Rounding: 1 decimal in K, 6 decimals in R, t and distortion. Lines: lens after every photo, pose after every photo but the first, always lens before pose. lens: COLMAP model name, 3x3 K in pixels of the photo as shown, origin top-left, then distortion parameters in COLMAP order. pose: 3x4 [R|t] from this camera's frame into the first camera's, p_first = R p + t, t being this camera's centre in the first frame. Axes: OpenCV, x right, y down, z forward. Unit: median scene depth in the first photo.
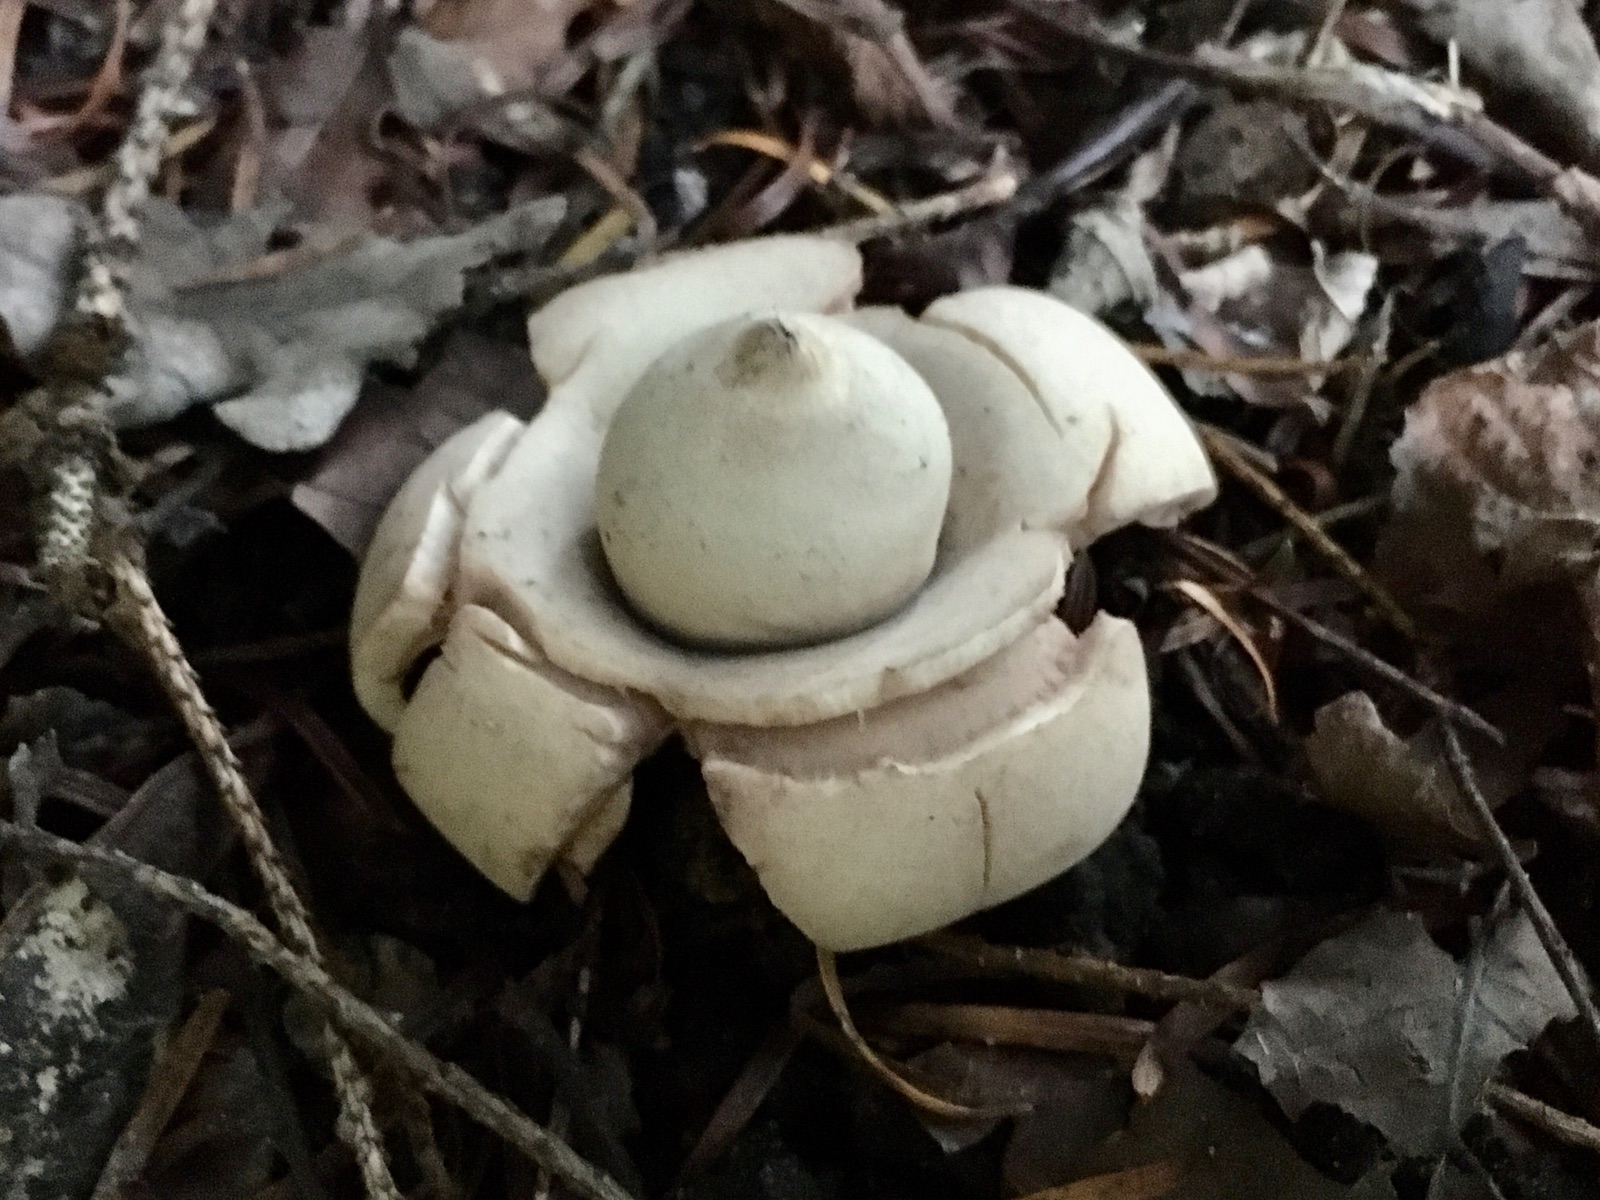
lens RADIAL K [[1965.8, 0, 800.0], [0, 1965.8, 600.0], [0, 0, 1]] dist [-0.001577, 0.008424]
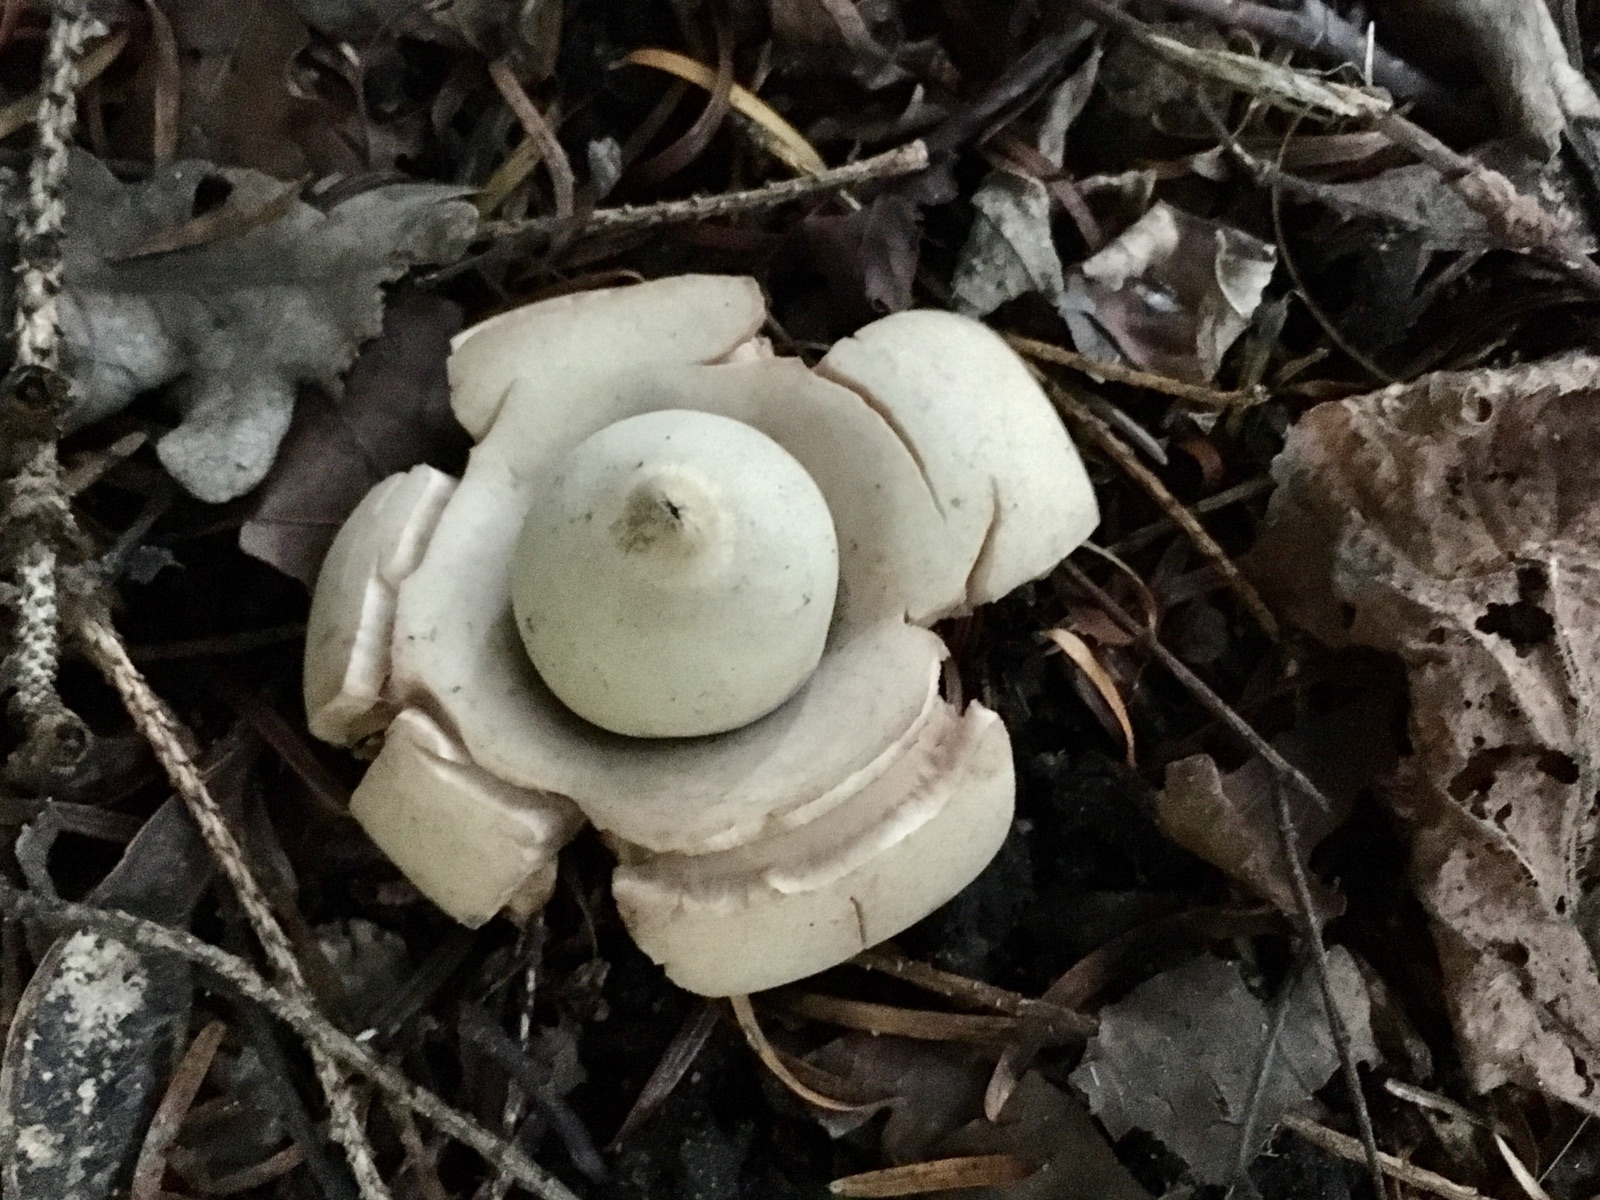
lens RADIAL K [[1938.2, 0, 800.0], [0, 1938.2, 600.0], [0, 0, 1]] dist [0.004660, -0.004673]
pose [[0.999784, -0.010099, -0.018145, 0.075972], [0.015623, 0.941419, 0.336876, -0.417252], [0.013680, -0.337087, 0.941374, -0.010605]]
